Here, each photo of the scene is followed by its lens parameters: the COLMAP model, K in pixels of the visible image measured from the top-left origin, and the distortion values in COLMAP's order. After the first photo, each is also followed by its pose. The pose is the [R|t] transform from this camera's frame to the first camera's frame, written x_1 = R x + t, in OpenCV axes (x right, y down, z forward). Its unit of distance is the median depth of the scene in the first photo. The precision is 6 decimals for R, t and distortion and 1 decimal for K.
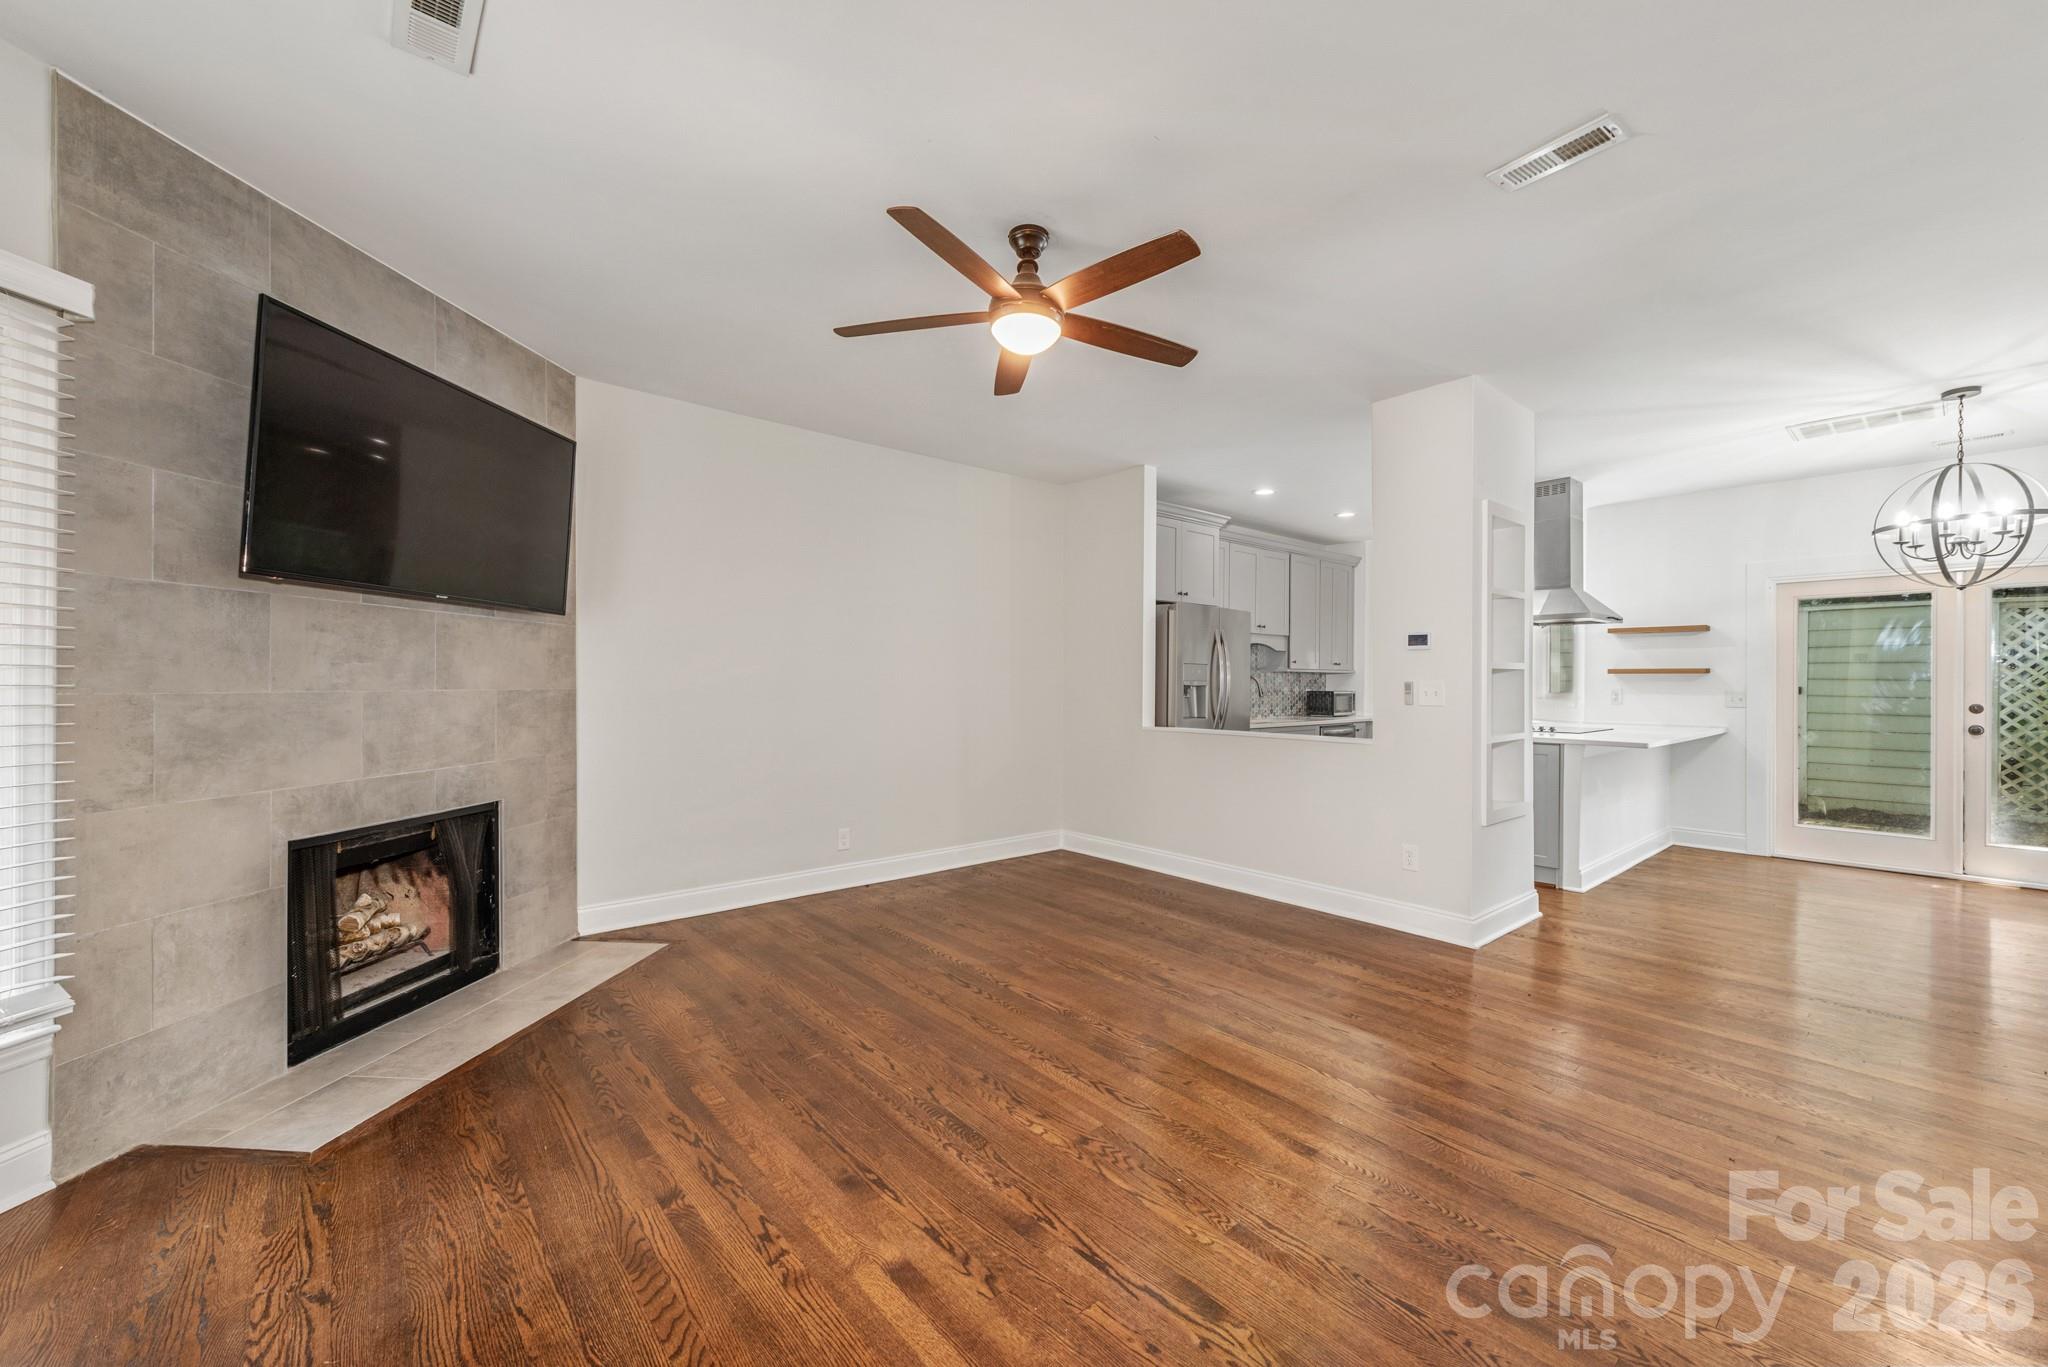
lens RADIAL K [[799.2, 0, 1030.0], [0, 799.2, 685.4], [0, 0, 1]] dist [0.008083, -0.002225]
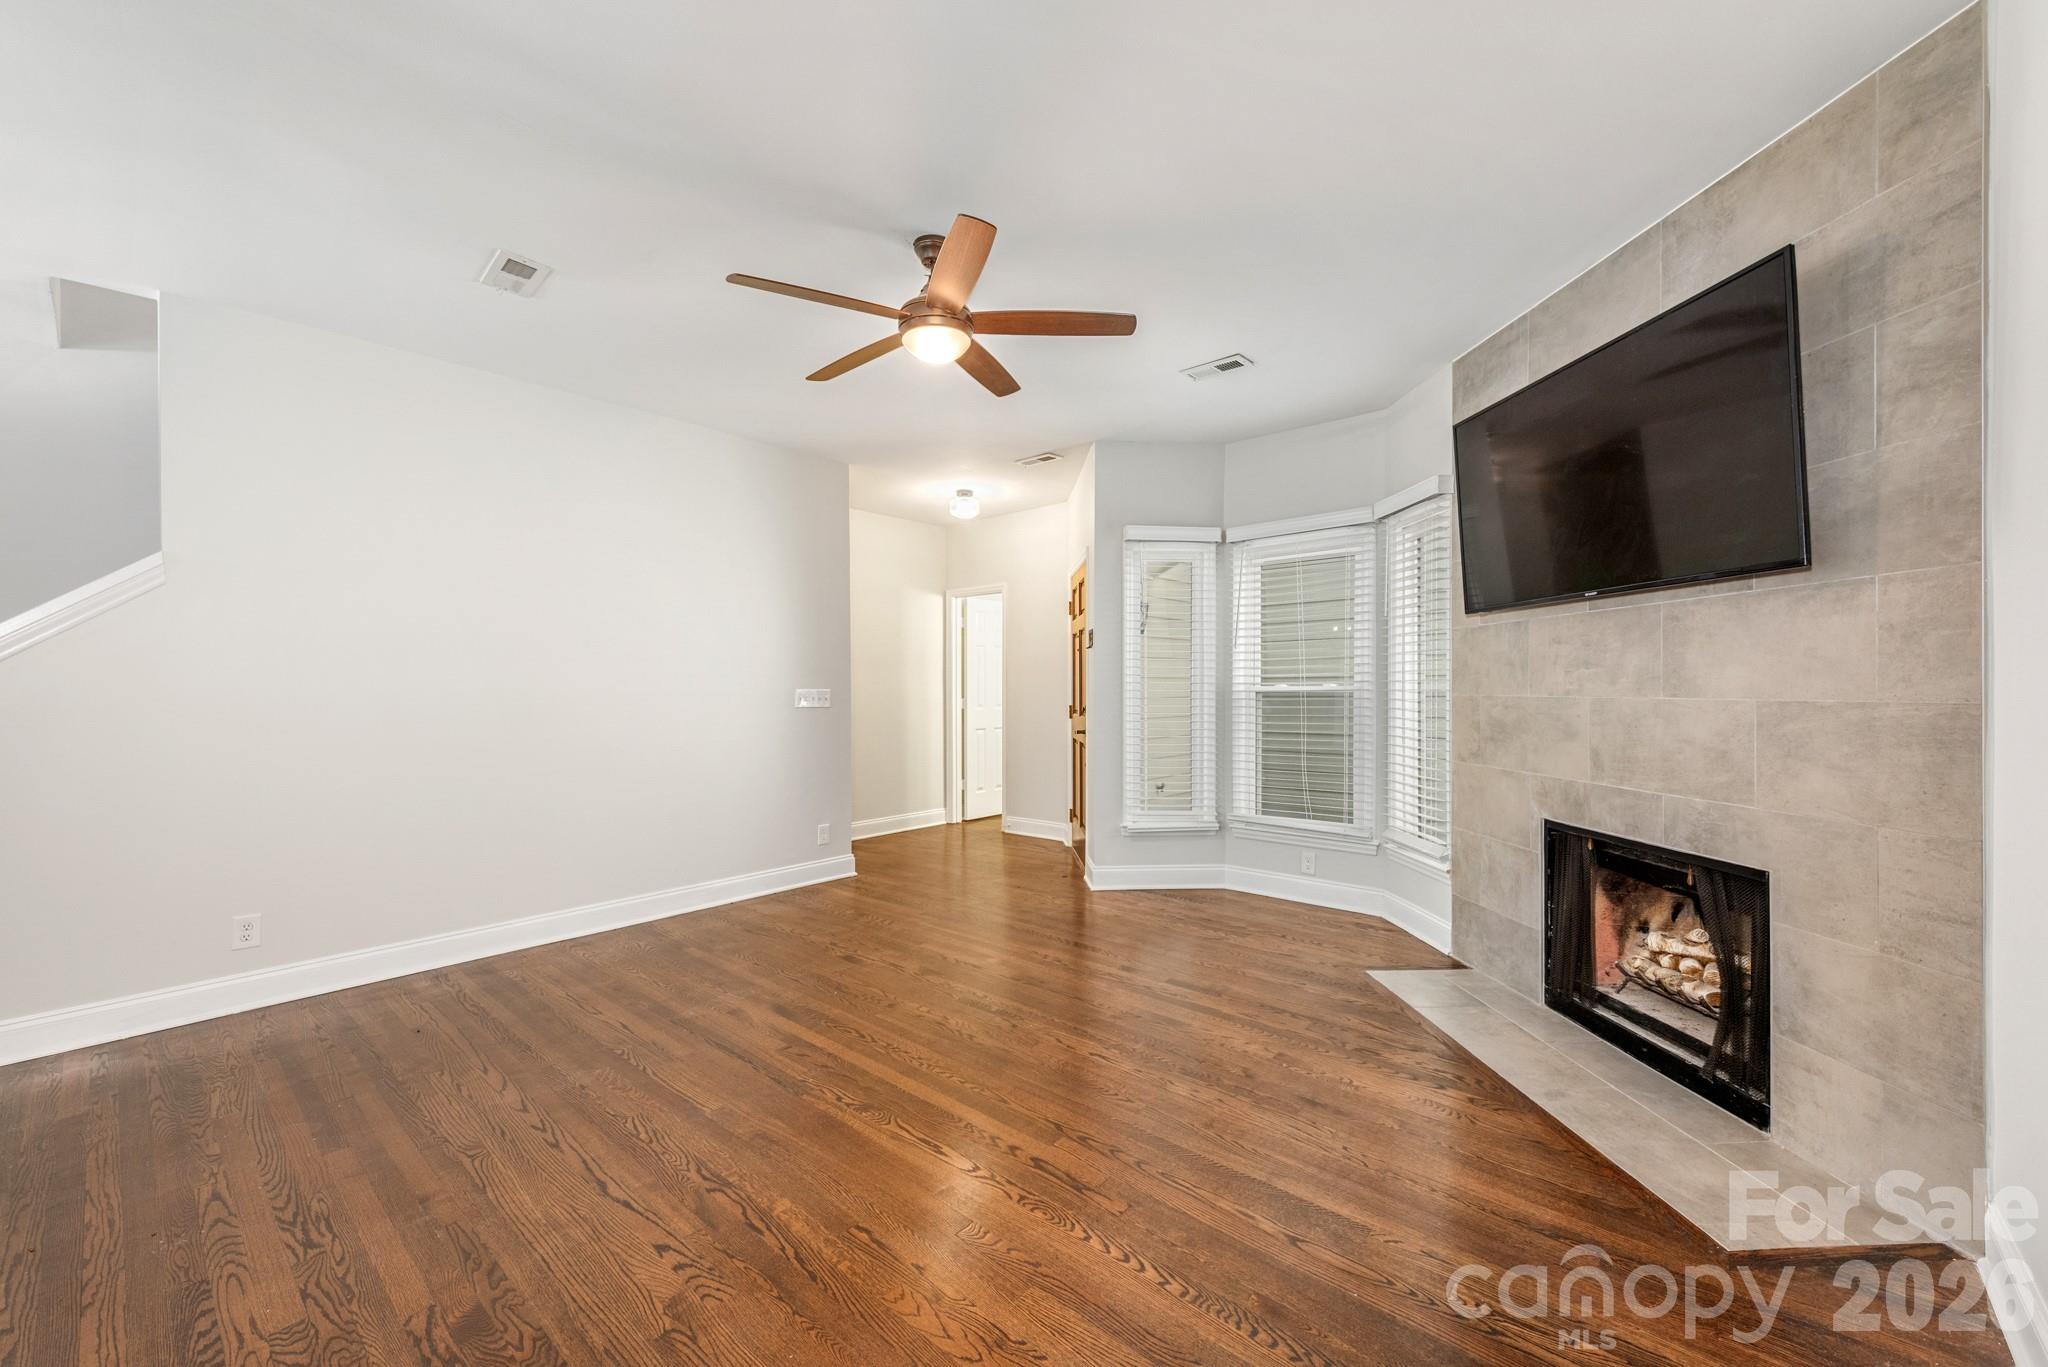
lens RADIAL K [[799.2, 0, 1030.6], [0, 799.2, 691.6], [0, 0, 1]] dist [0.008083, -0.002225]
pose [[-0.988449, -0.001324, -0.151551, 0.024254], [-0.002584, 0.999964, 0.008115, -0.005208], [0.151535, 0.008412, -0.988416, 1.615876]]
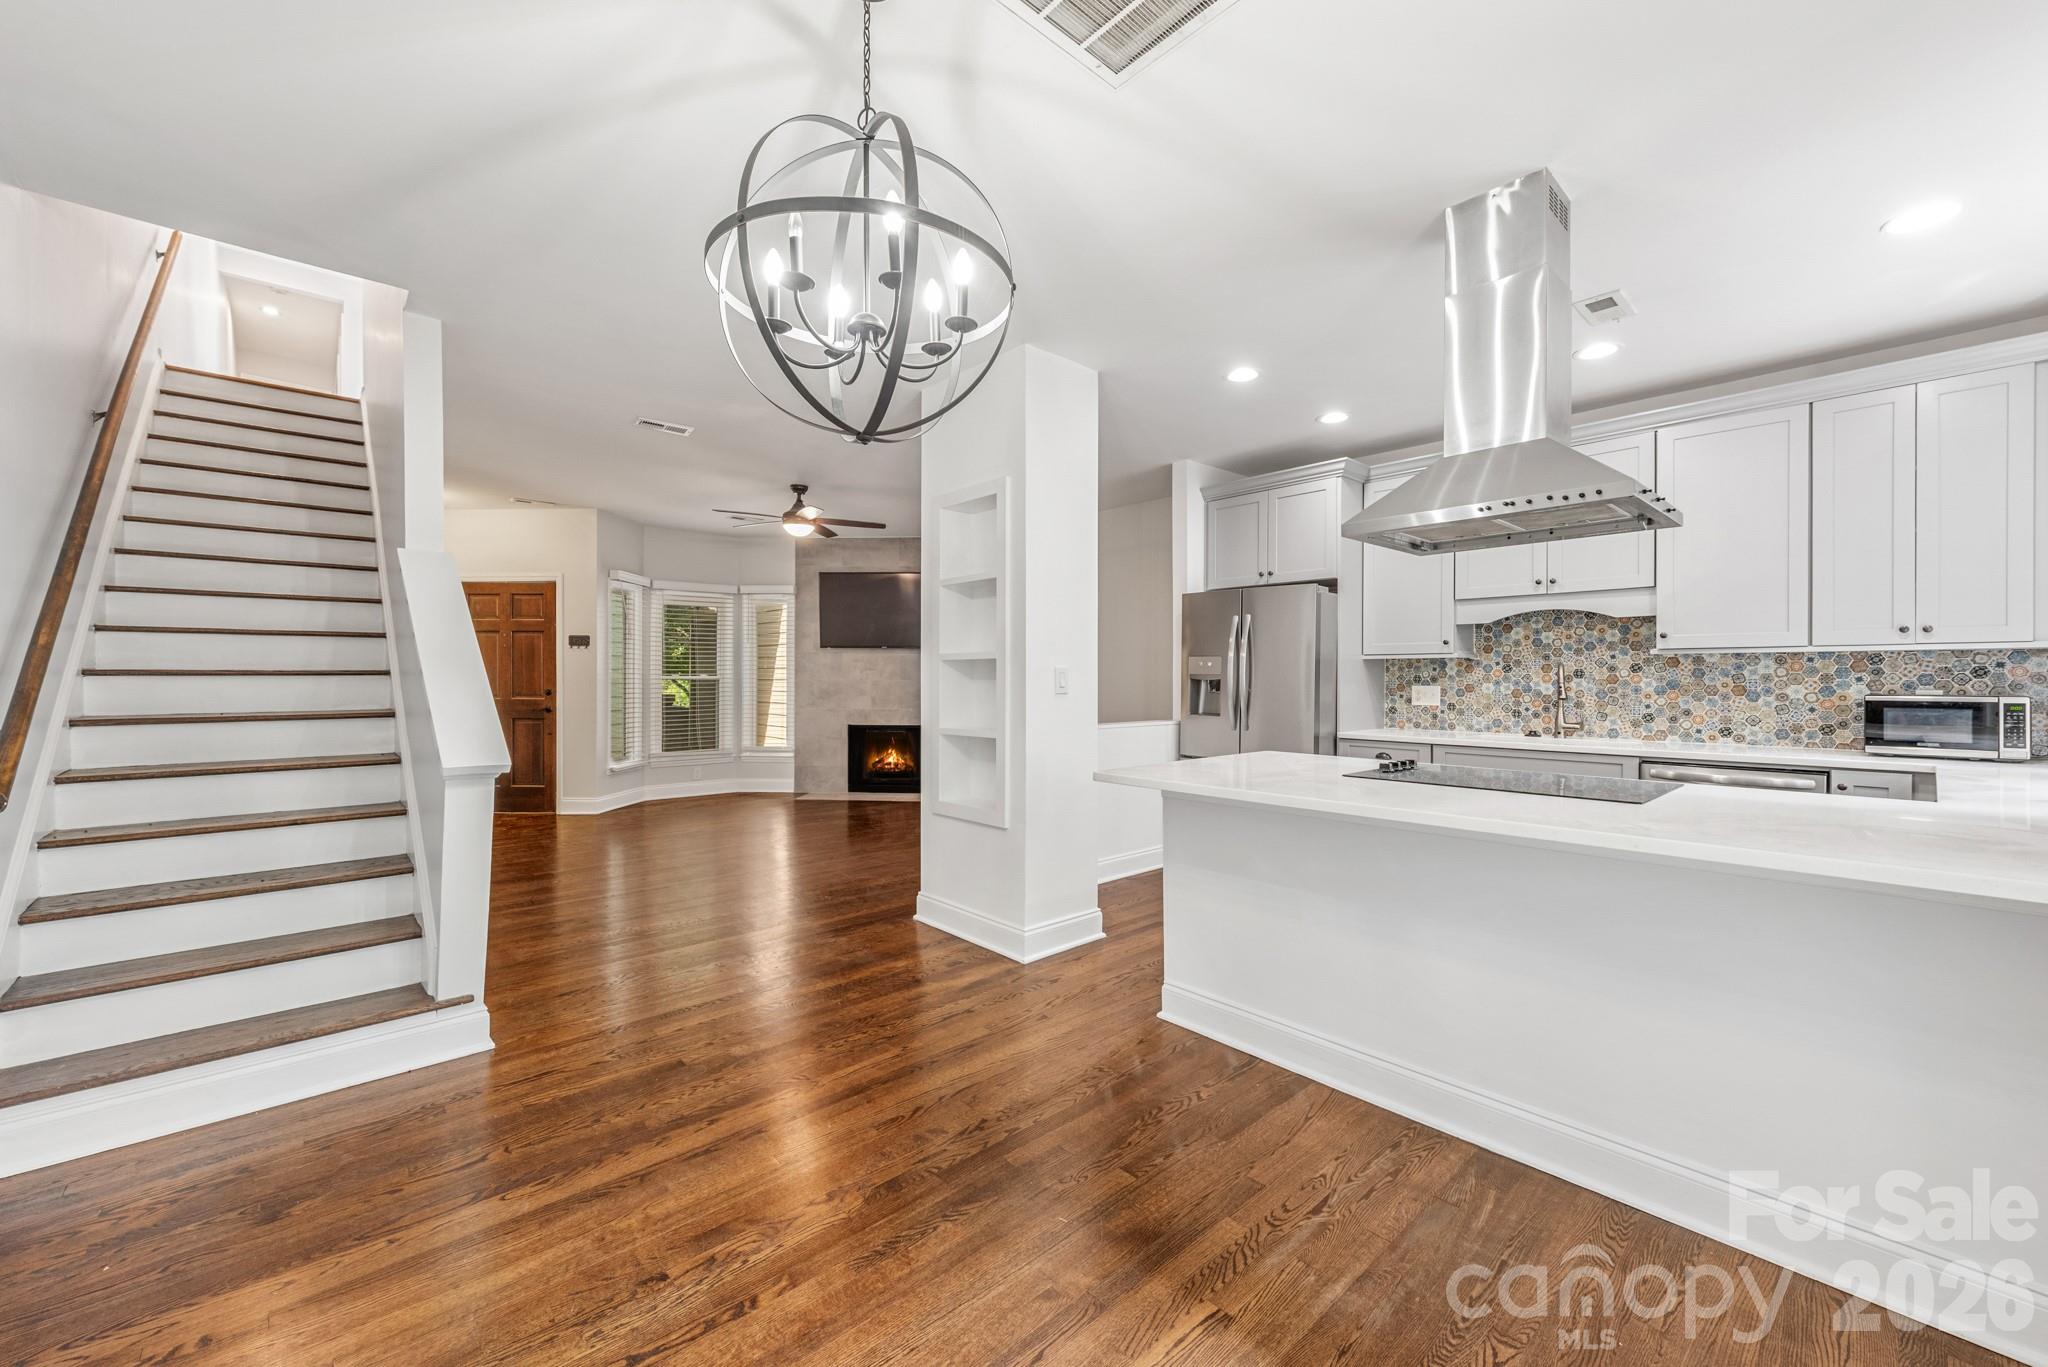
lens RADIAL K [[799.2, 0, 1034.0], [0, 799.2, 677.4], [0, 0, 1]] dist [0.008083, -0.002225]
pose [[0.030225, -0.003832, -0.999536, 1.899161], [-0.004596, 0.999982, -0.003973, 0.004767], [0.999533, 0.004714, 0.030207, 1.299010]]
